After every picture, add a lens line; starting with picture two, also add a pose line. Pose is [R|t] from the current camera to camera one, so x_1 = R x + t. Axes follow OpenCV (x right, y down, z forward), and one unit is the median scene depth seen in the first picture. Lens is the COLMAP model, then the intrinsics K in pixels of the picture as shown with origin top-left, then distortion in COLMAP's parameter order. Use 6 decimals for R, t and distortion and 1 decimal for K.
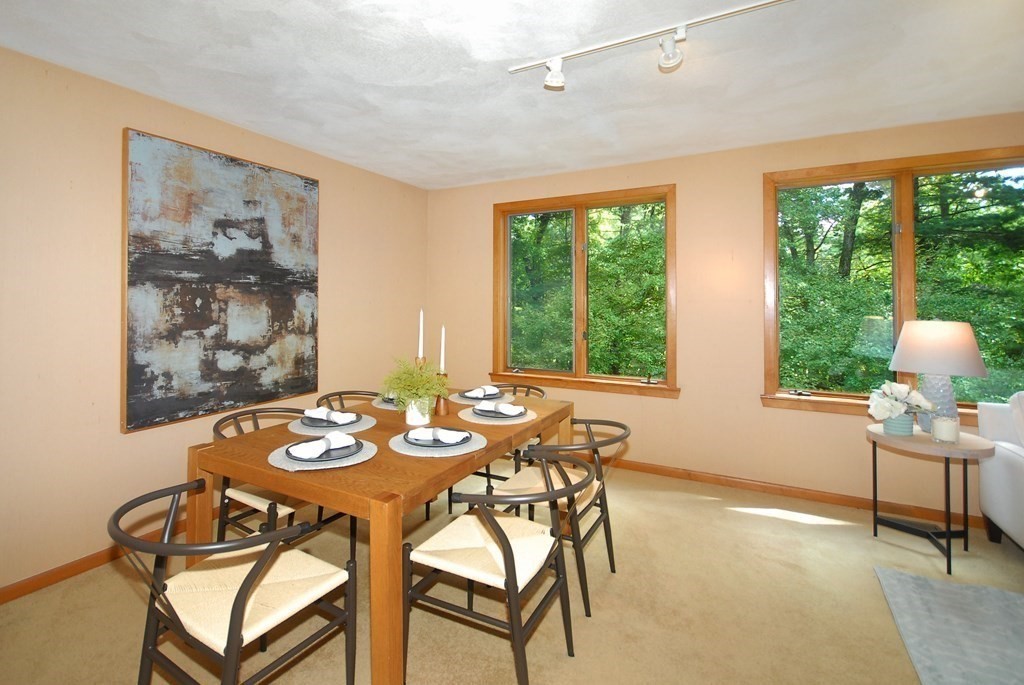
lens RADIAL K [[469.4, 0, 508.5], [0, 469.4, 297.6], [0, 0, 1]] dist [0.009827, -0.008690]
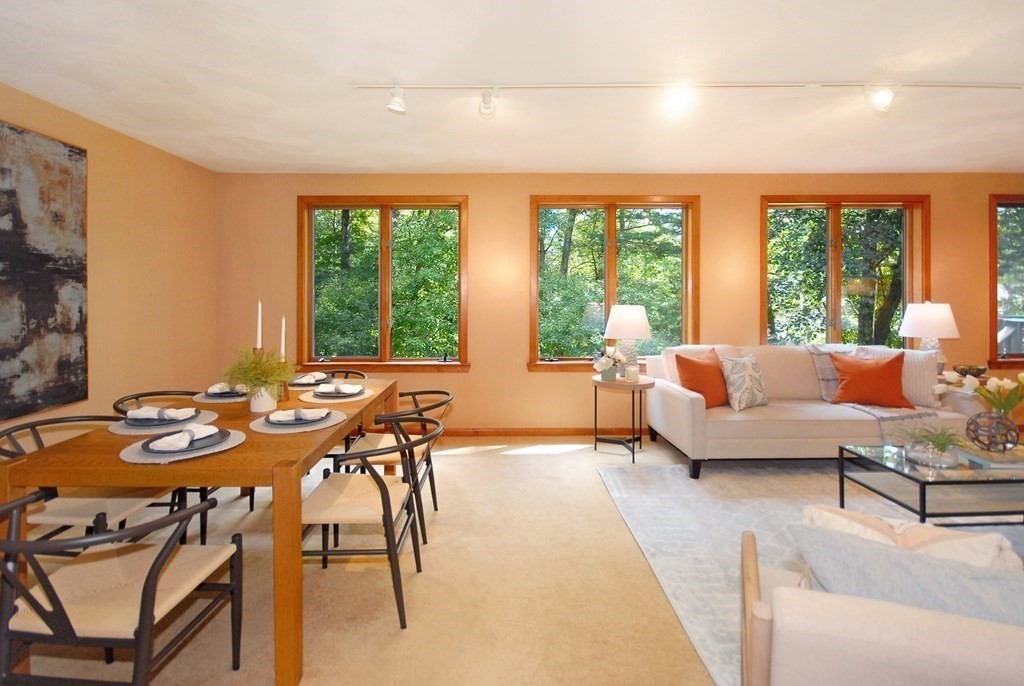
lens RADIAL K [[485.4, 0, 517.3], [0, 485.4, 306.9], [0, 0, 1]] dist [0.002409, -0.010491]
pose [[0.853003, -0.017519, 0.521612, -0.211032], [-0.001870, 0.999327, 0.036621, -0.001271], [-0.521903, -0.032213, 0.852396, -0.154924]]
